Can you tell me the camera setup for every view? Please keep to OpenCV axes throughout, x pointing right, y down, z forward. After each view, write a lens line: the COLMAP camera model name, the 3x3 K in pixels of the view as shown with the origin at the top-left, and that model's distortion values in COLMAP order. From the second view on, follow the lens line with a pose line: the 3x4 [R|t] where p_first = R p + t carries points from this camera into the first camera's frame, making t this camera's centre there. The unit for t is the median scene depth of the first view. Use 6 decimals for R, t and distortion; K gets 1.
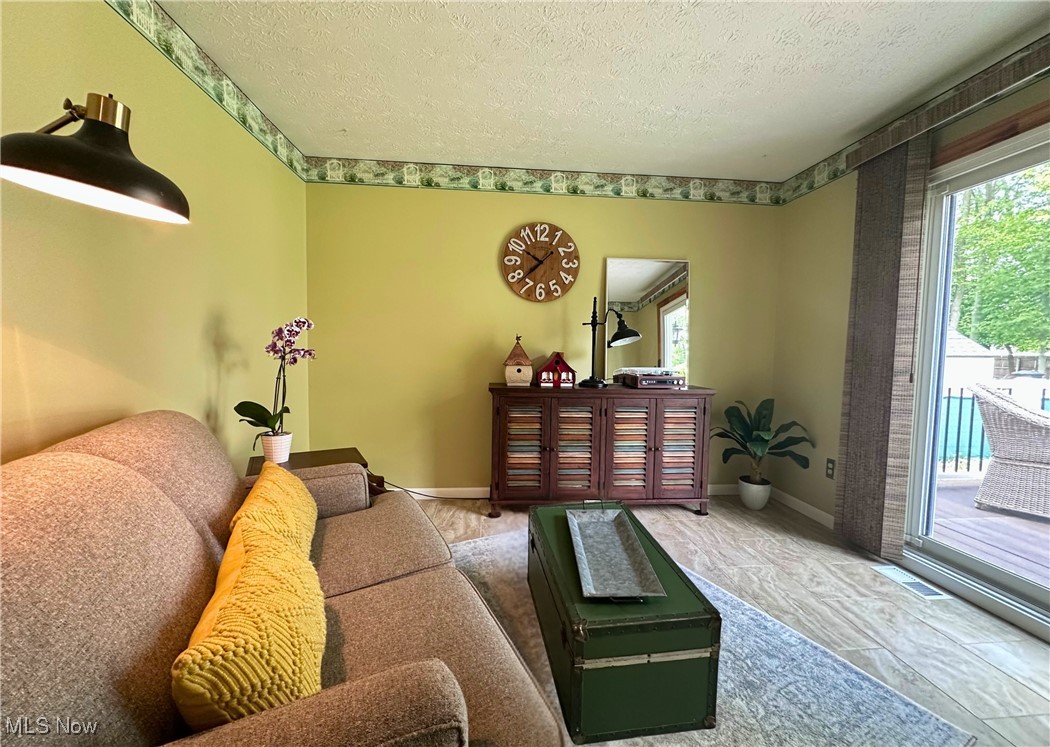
lens RADIAL K [[400.9, 0, 524.2], [0, 400.9, 382.7], [0, 0, 1]] dist [-0.008130, -0.000006]
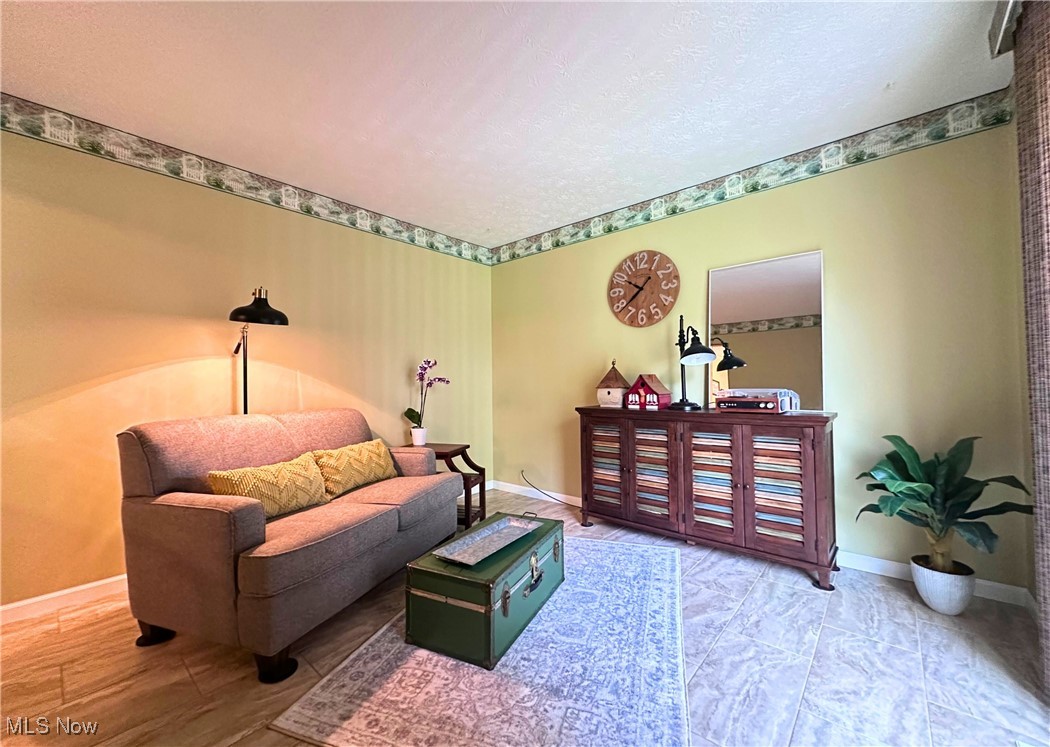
lens RADIAL K [[420.3, 0, 523.0], [0, 420.3, 372.2], [0, 0, 1]] dist [-0.001195, -0.000158]
pose [[0.692669, -0.042271, -0.720016, 0.632570], [-0.022641, 0.996515, -0.080285, 0.009768], [0.720900, 0.071913, 0.689298, 0.044828]]
